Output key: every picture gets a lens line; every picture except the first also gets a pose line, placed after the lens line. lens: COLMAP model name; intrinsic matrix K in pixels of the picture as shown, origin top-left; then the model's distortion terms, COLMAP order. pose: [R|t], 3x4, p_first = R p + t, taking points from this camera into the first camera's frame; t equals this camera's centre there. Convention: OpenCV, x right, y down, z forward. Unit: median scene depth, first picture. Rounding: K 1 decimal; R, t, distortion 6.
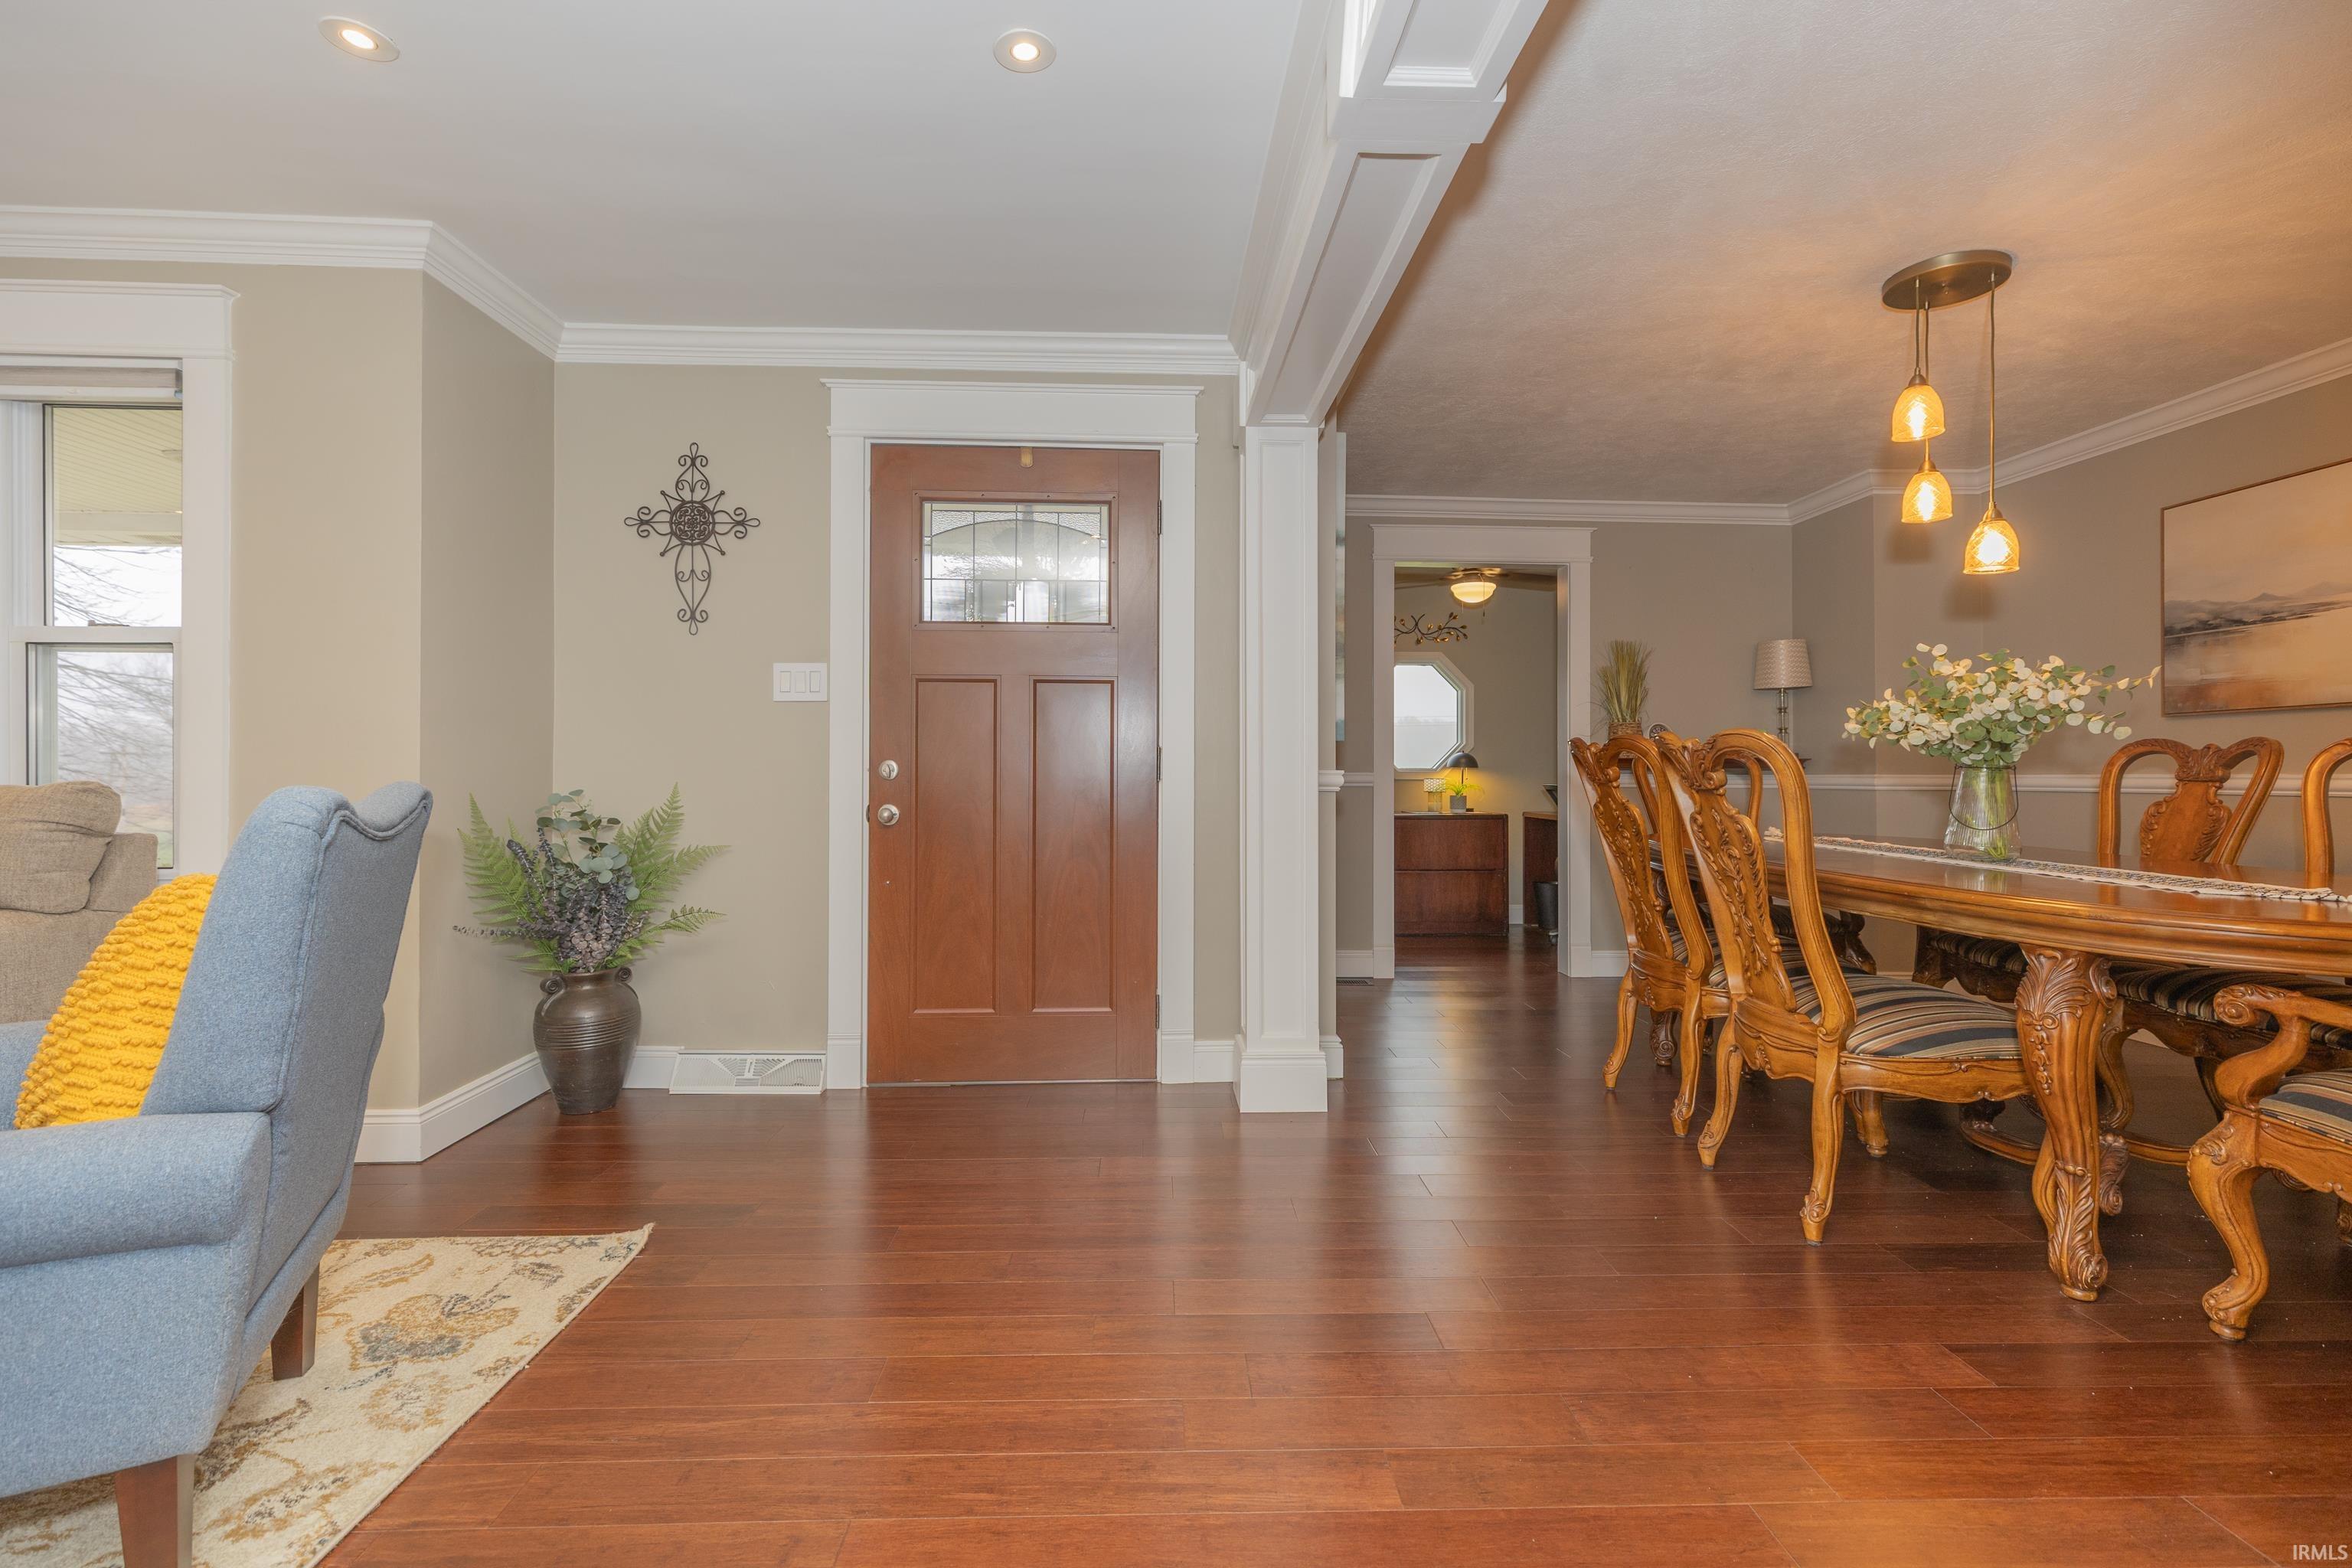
lens RADIAL K [[1065.2, 0, 1172.0], [0, 1065.2, 777.8], [0, 0, 1]] dist [0.003410, 0.000385]
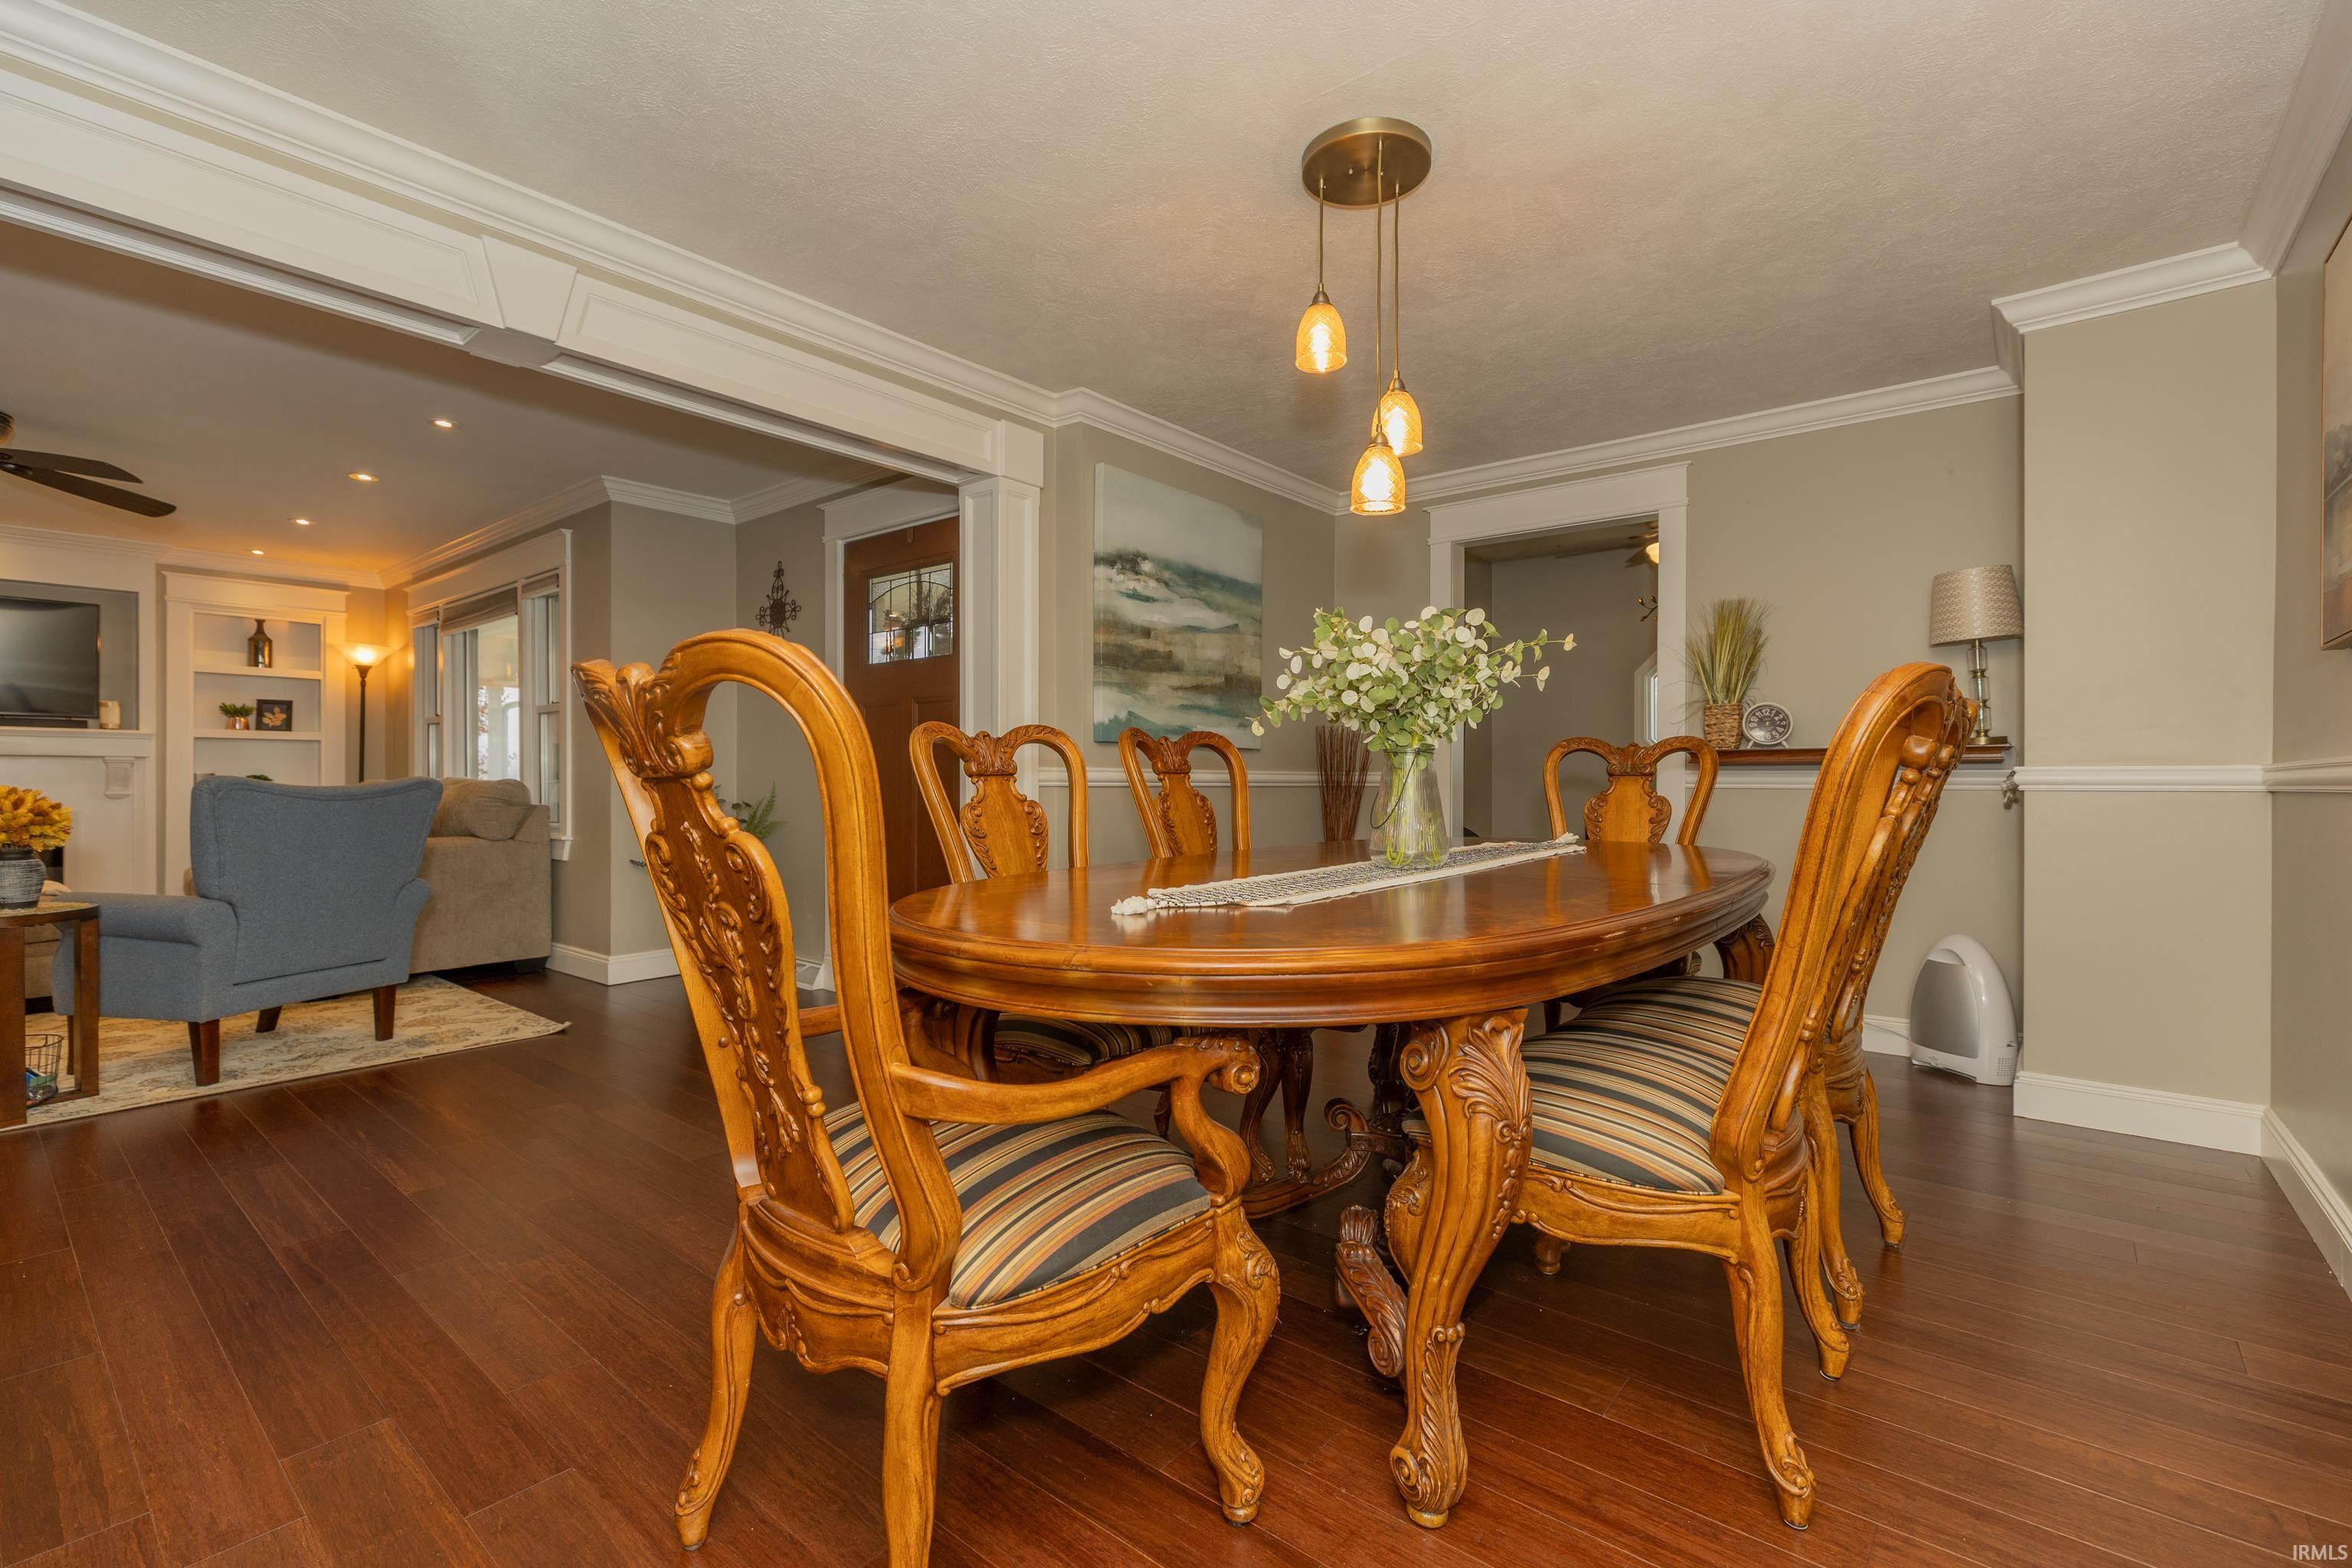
lens RADIAL K [[1065.2, 0, 1172.0], [0, 1065.2, 777.8], [0, 0, 1]] dist [0.003410, 0.000385]
pose [[0.734252, -0.005171, -0.678857, 1.015843], [-0.002556, 0.999943, -0.010382, 0.013662], [0.678872, 0.009358, 0.734197, 0.255705]]
